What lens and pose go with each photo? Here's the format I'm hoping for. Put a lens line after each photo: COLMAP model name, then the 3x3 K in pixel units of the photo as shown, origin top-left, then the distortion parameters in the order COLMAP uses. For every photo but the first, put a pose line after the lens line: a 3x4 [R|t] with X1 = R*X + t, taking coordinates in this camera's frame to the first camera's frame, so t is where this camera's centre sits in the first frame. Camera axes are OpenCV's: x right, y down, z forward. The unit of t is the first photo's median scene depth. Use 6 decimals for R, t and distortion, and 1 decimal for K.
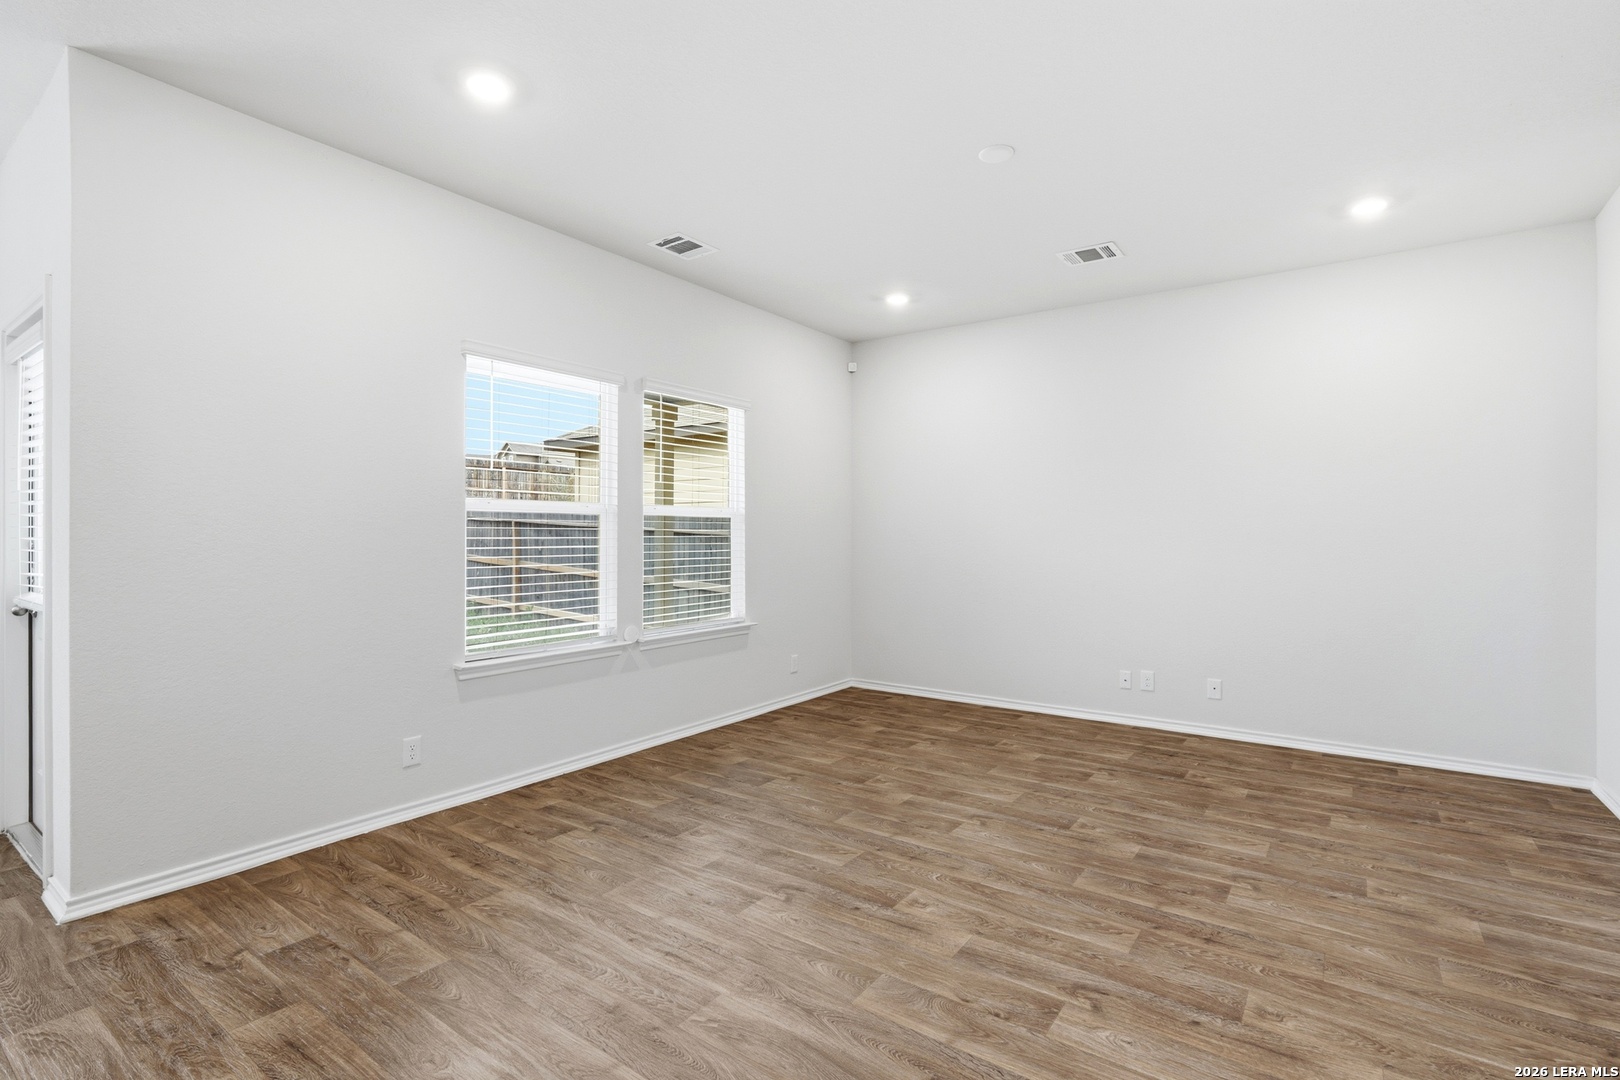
lens RADIAL K [[755.8, 0, 810.6], [0, 755.8, 533.7], [0, 0, 1]] dist [-0.013169, 0.006392]
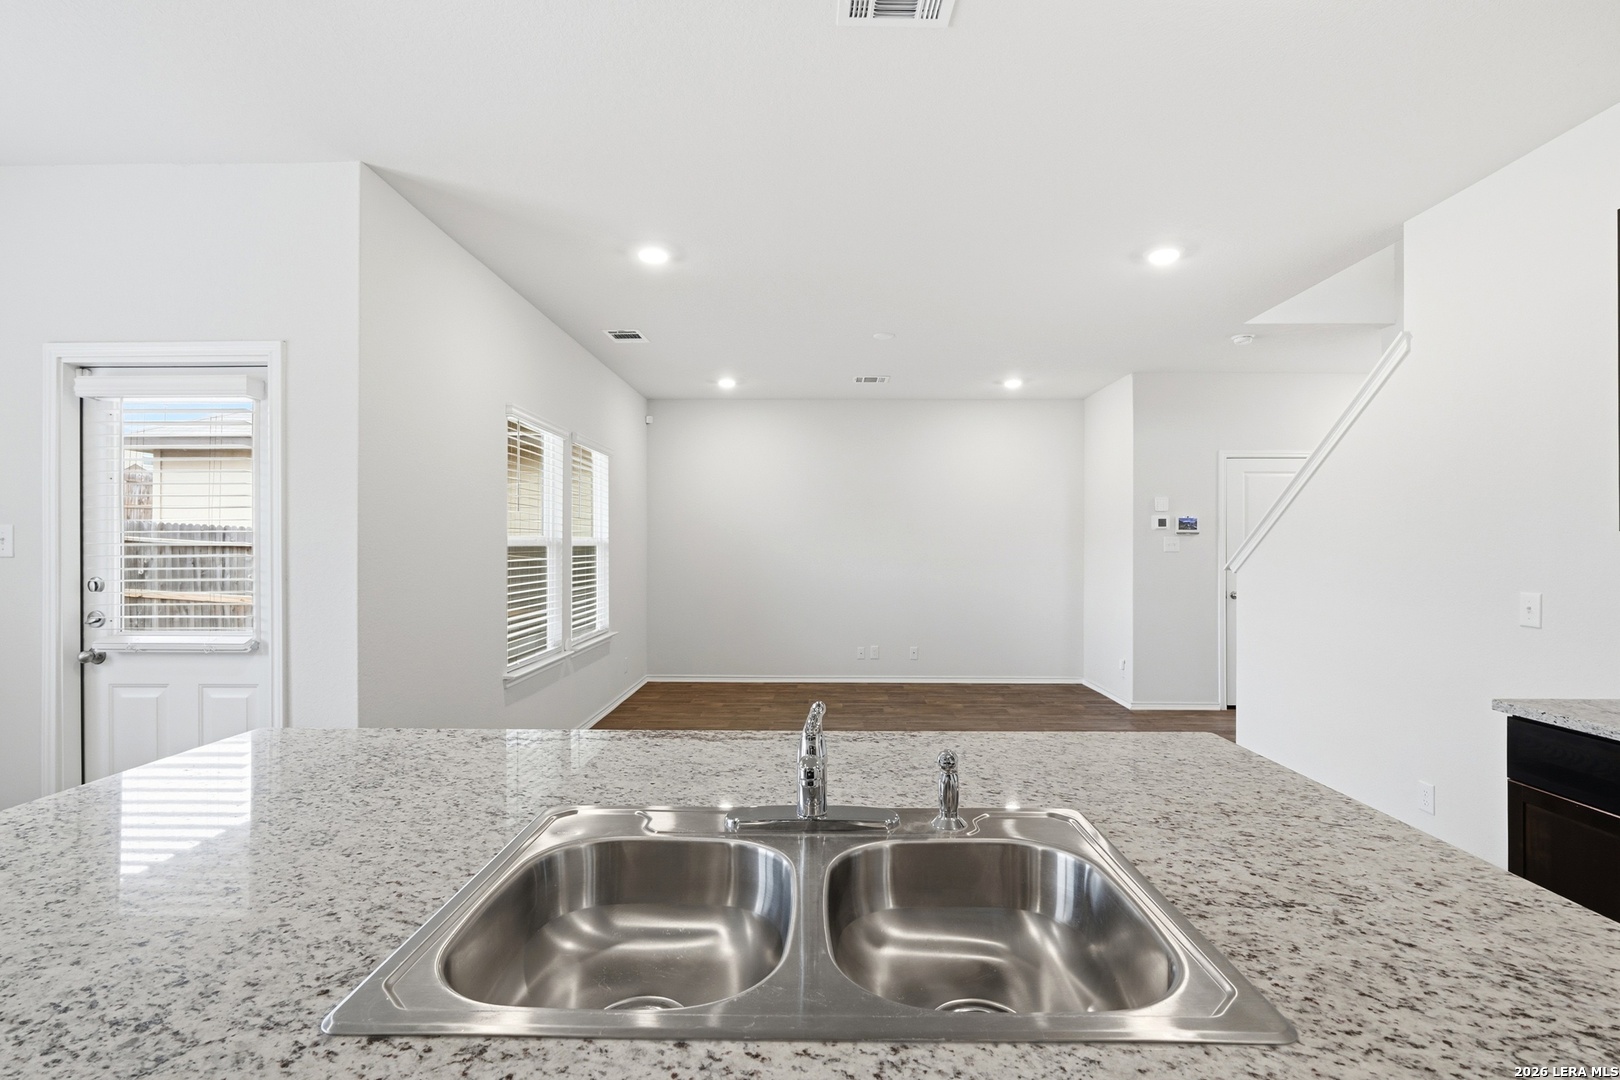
lens RADIAL K [[757.7, 0, 805.9], [0, 757.7, 537.8], [0, 0, 1]] dist [-0.005439, 0.000569]
pose [[0.824351, 0.003771, 0.566066, -0.771394], [0.000073, 0.999977, -0.006767, -0.036829], [-0.566079, 0.005620, 0.824332, -0.266067]]
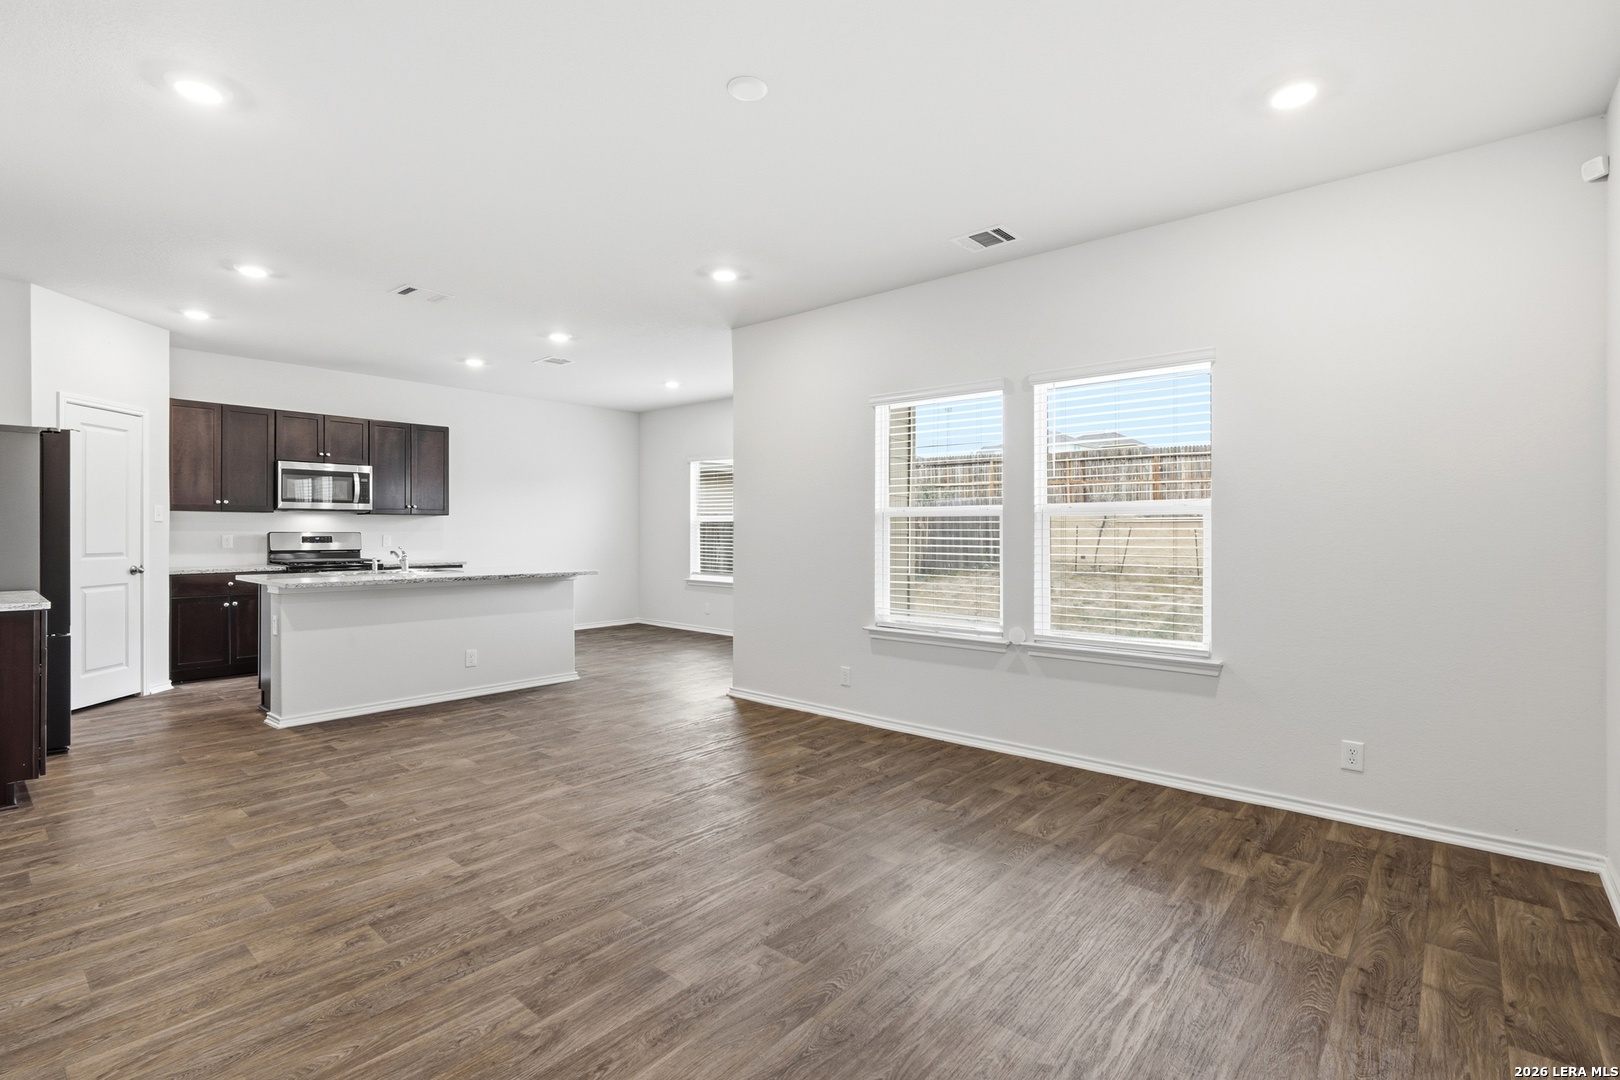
lens RADIAL K [[757.7, 0, 805.9], [0, 757.7, 537.8], [0, 0, 1]] dist [-0.005439, 0.000569]
pose [[-0.094504, 0.000609, -0.995524, 0.984851], [-0.002713, 0.999996, 0.000870, 0.005830], [0.995521, 0.002783, -0.094502, 1.036043]]
